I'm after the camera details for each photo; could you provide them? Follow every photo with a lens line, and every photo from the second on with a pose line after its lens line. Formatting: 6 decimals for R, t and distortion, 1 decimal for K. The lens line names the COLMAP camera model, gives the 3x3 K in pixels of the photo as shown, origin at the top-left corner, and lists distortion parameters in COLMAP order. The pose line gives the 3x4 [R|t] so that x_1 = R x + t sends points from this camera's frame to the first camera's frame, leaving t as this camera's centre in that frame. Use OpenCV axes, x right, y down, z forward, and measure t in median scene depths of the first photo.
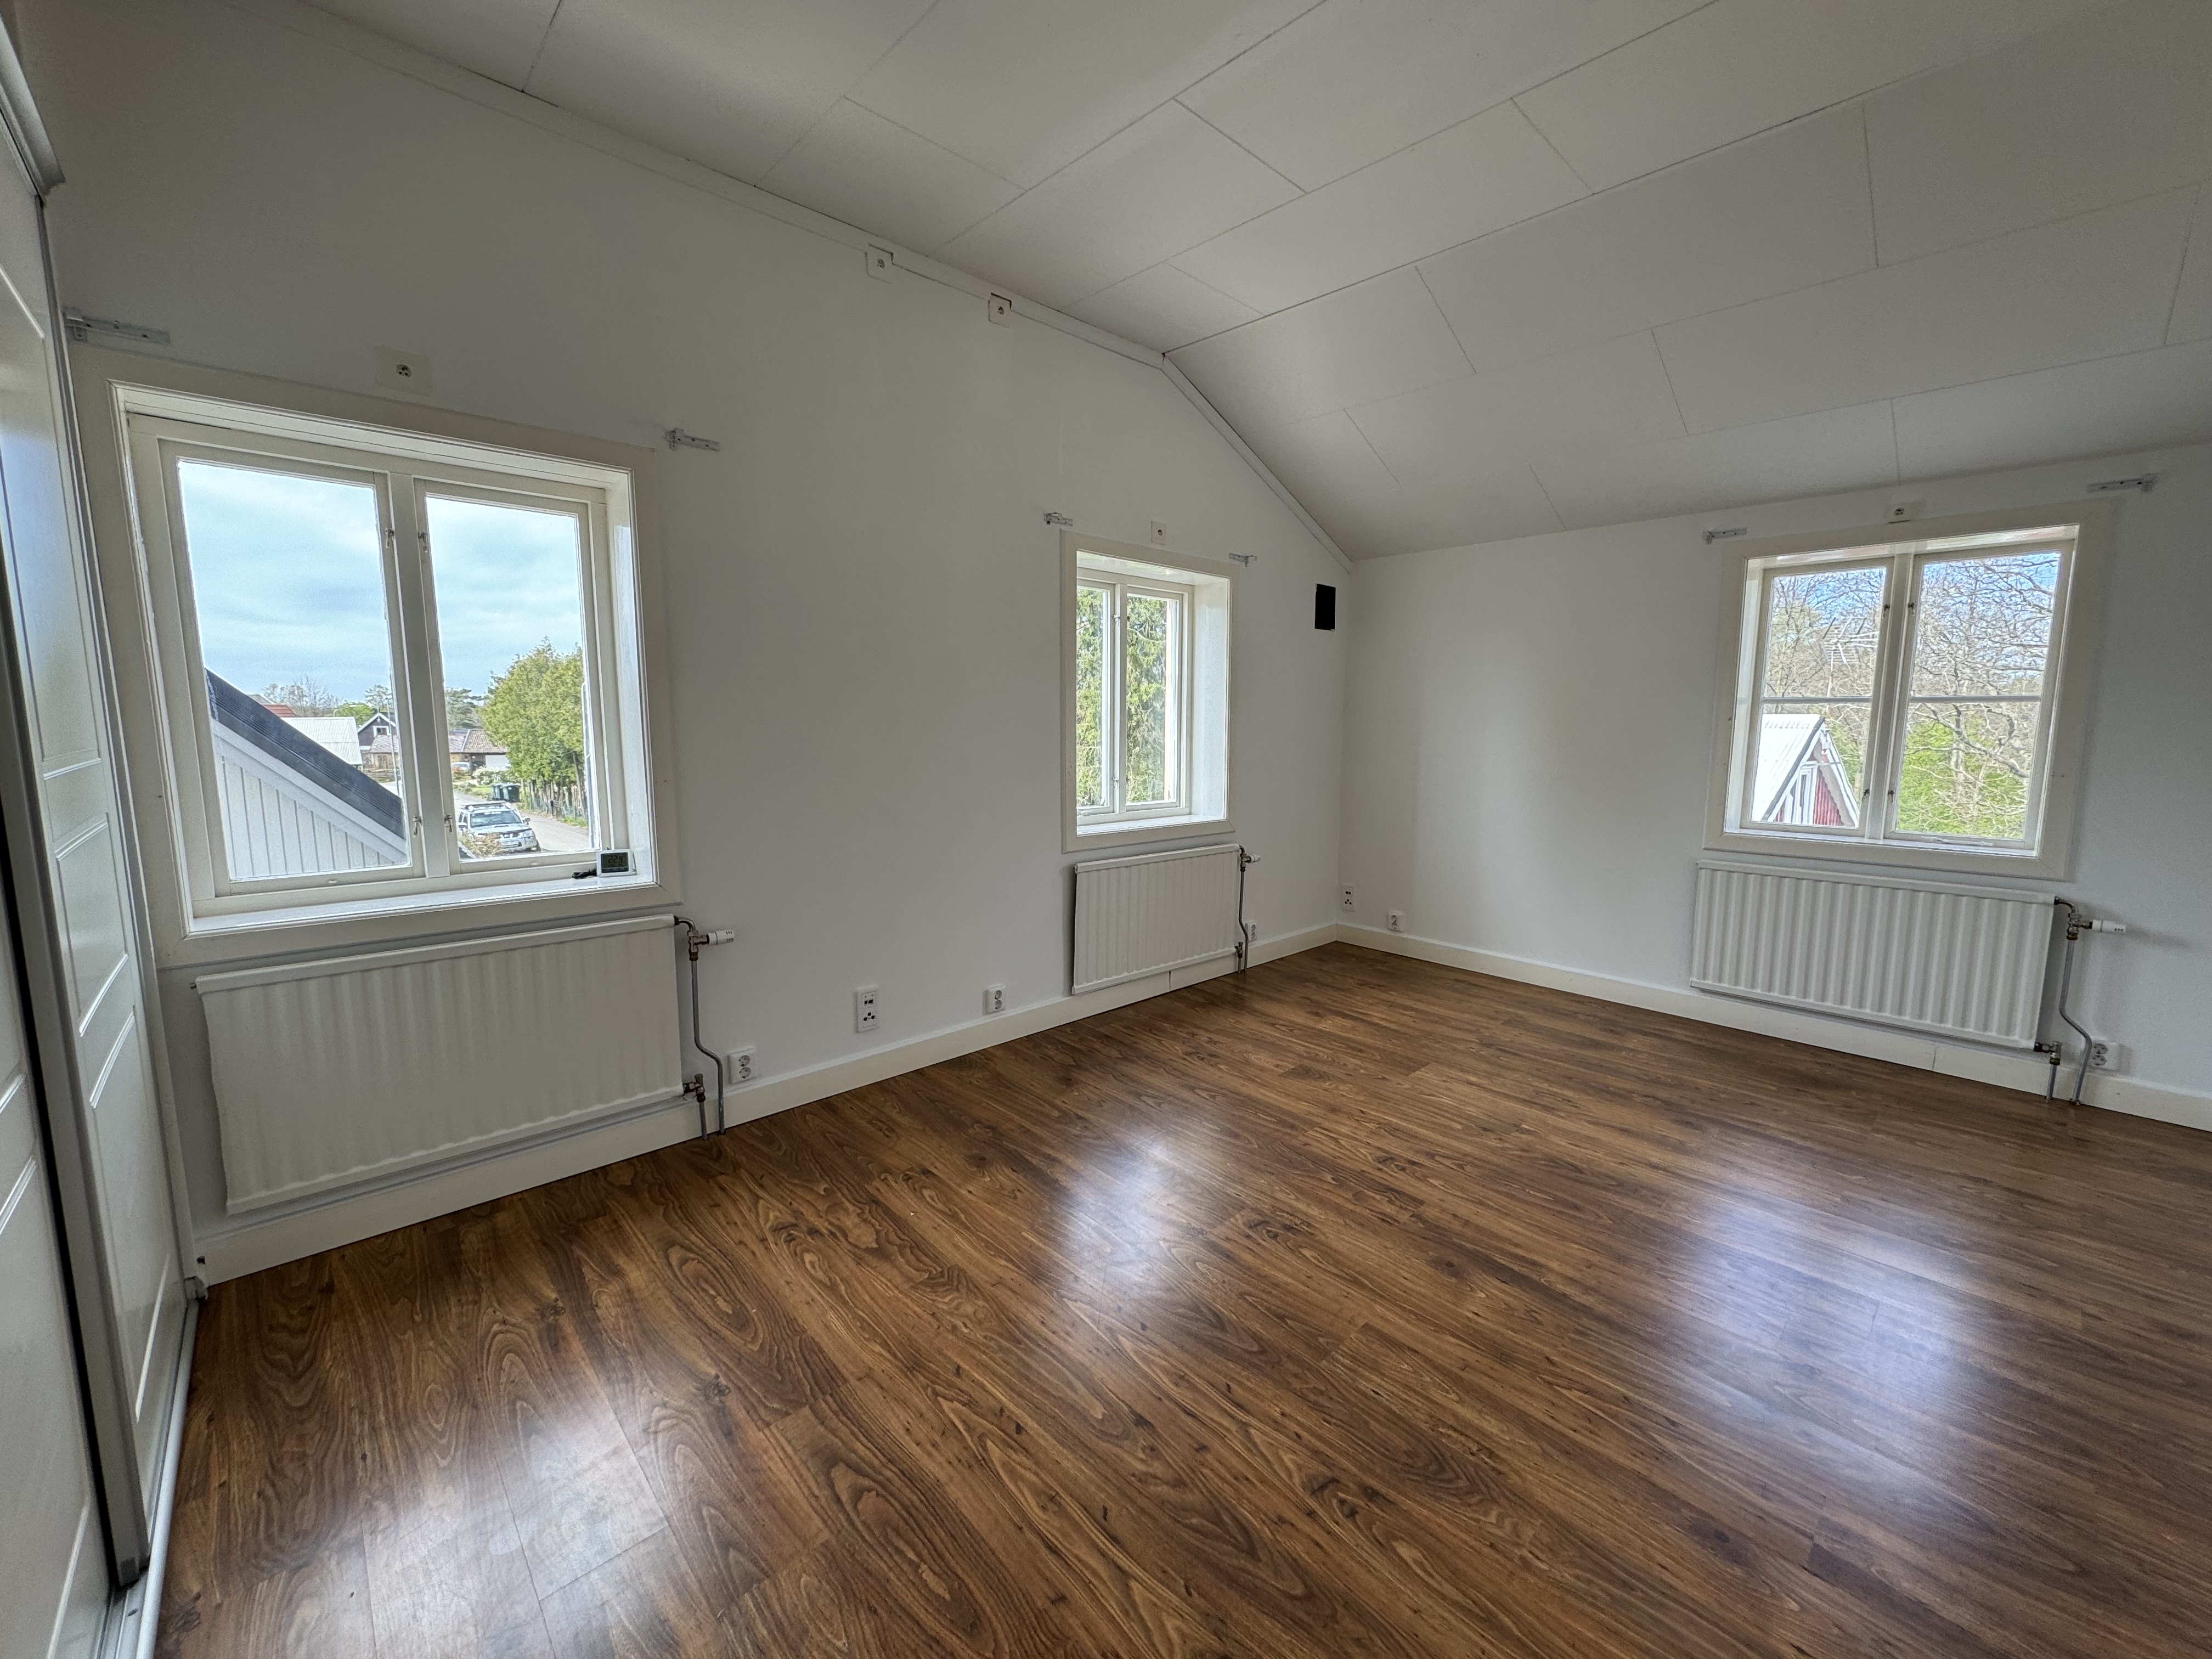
lens RADIAL K [[879.0, 0, 1110.8], [0, 879.0, 826.2], [0, 0, 1]] dist [-0.001097, -0.000481]
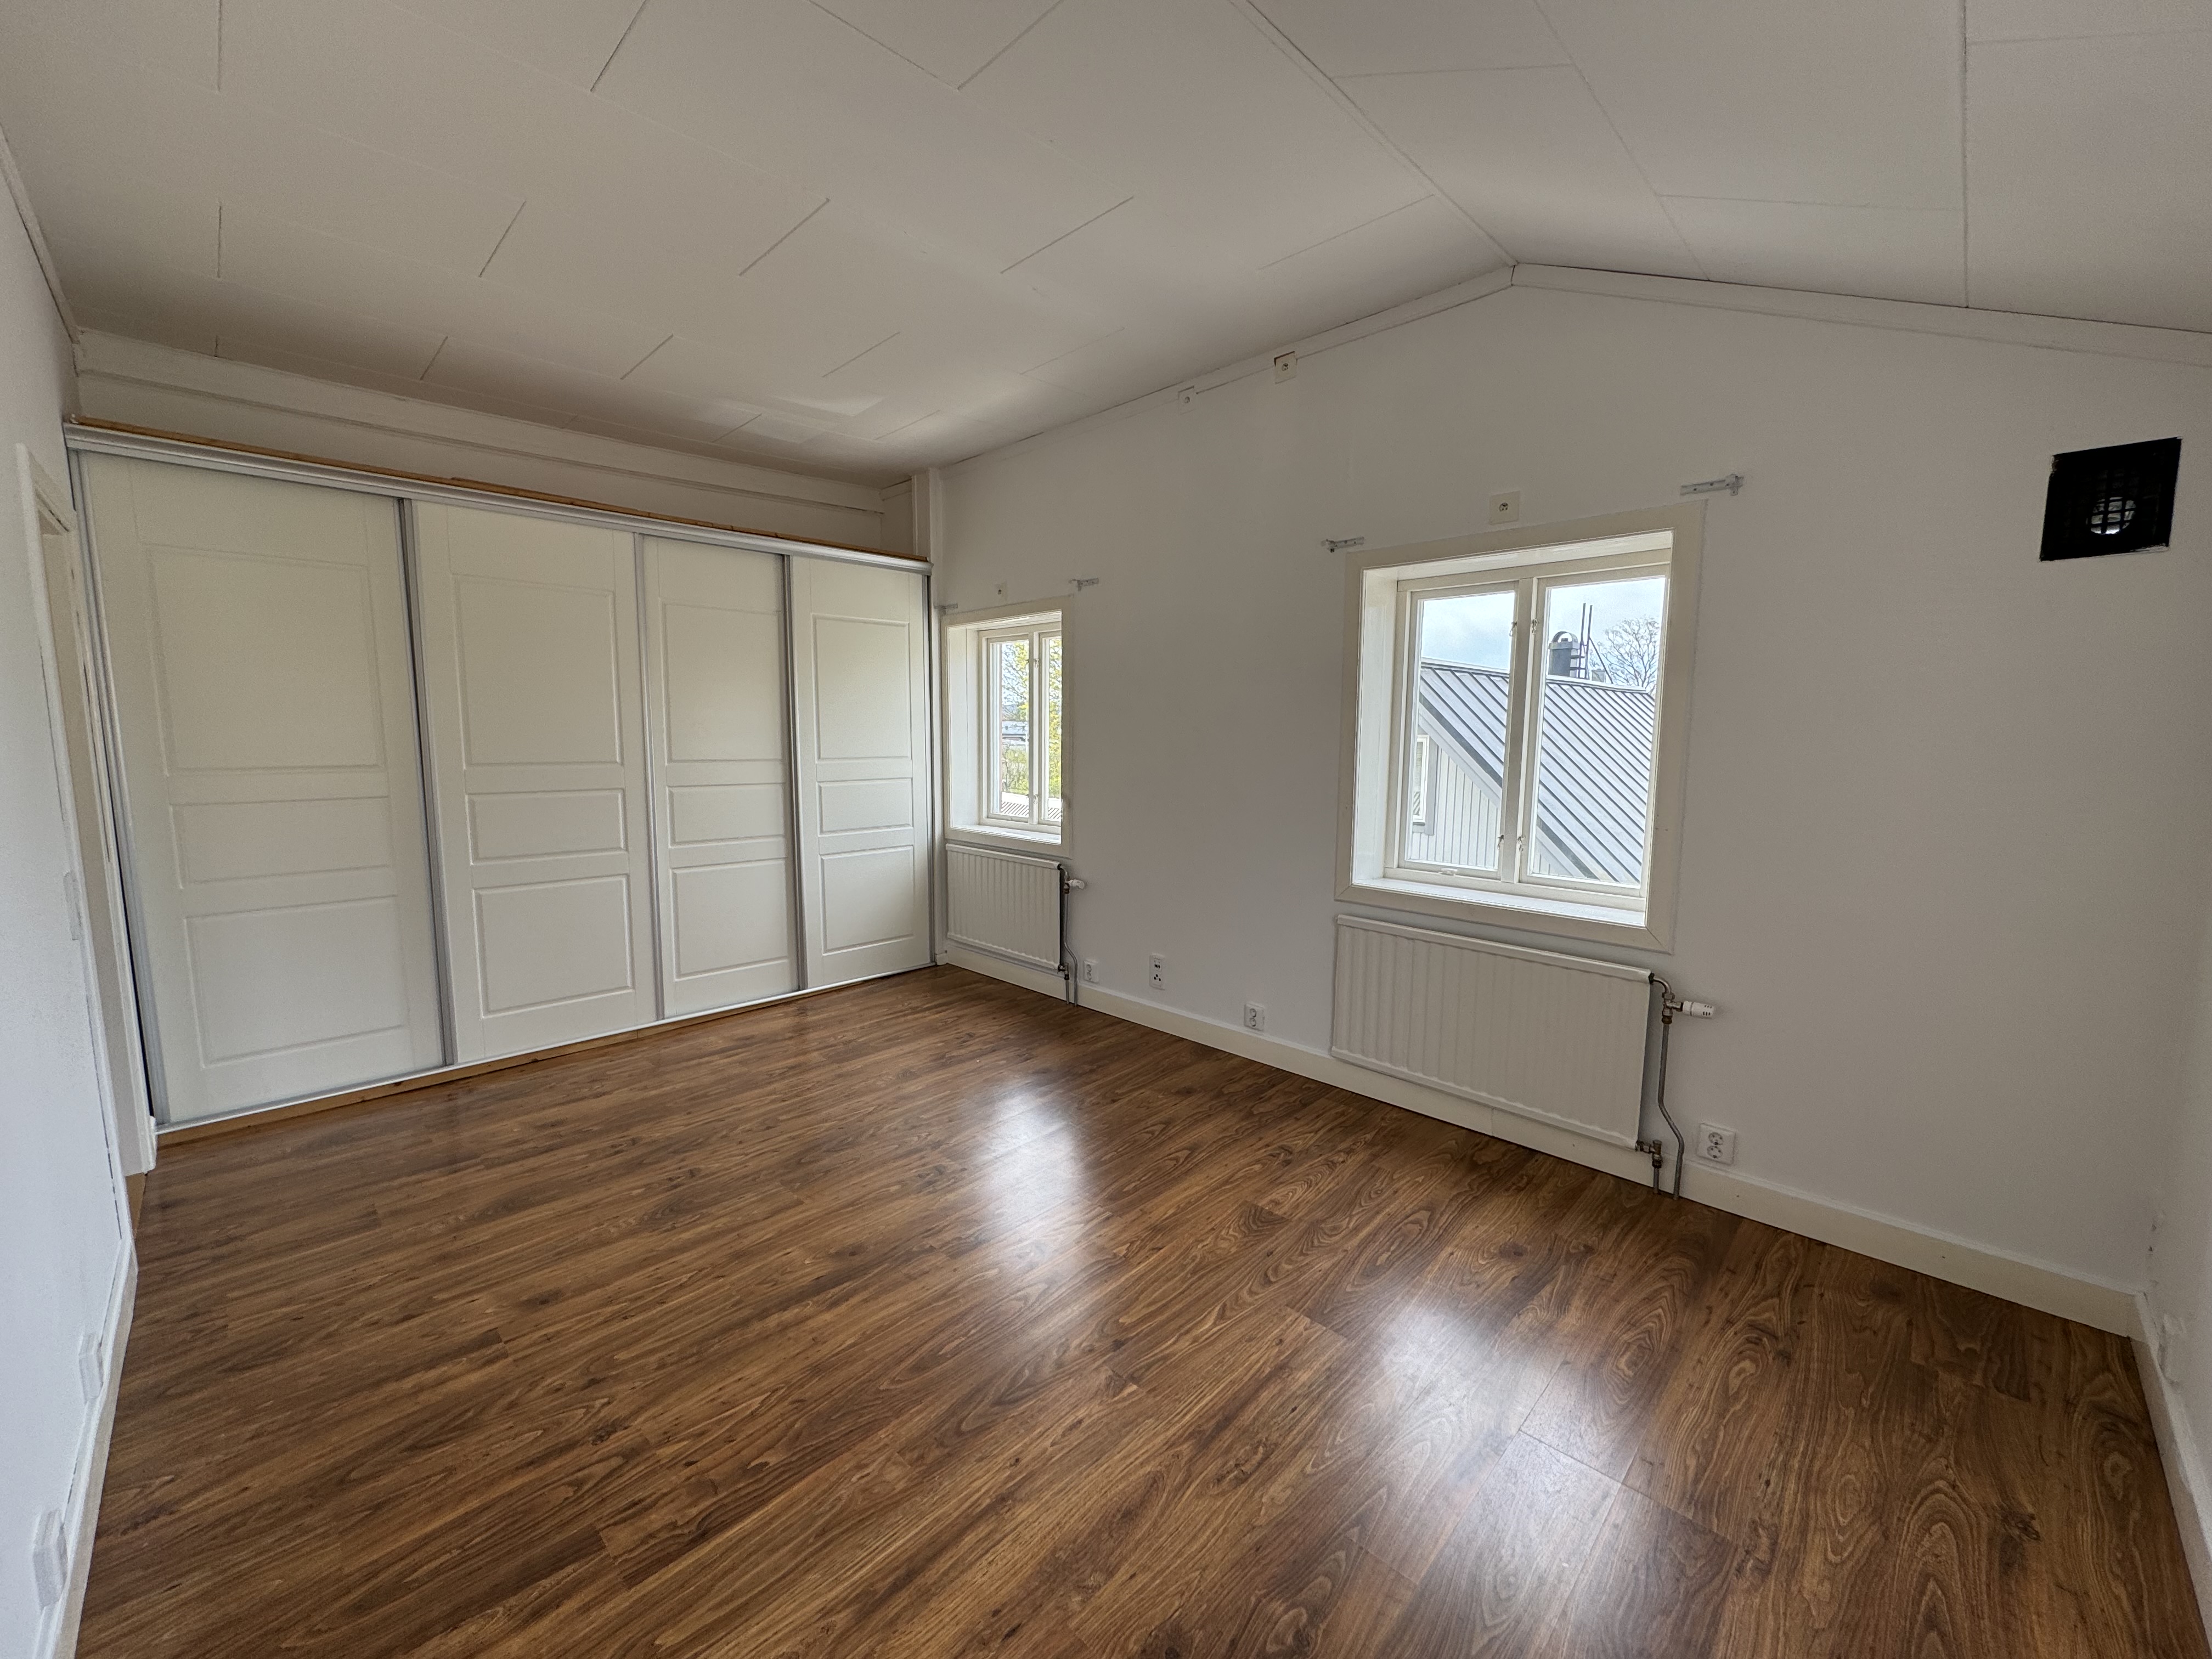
lens RADIAL K [[879.0, 0, 1107.5], [0, 879.0, 828.2], [0, 0, 1]] dist [-0.001097, -0.000481]
pose [[0.038562, 0.106270, -0.993589, 1.015707], [-0.126034, 0.986905, 0.100664, -0.128144], [0.991276, 0.121344, 0.051451, 0.842618]]
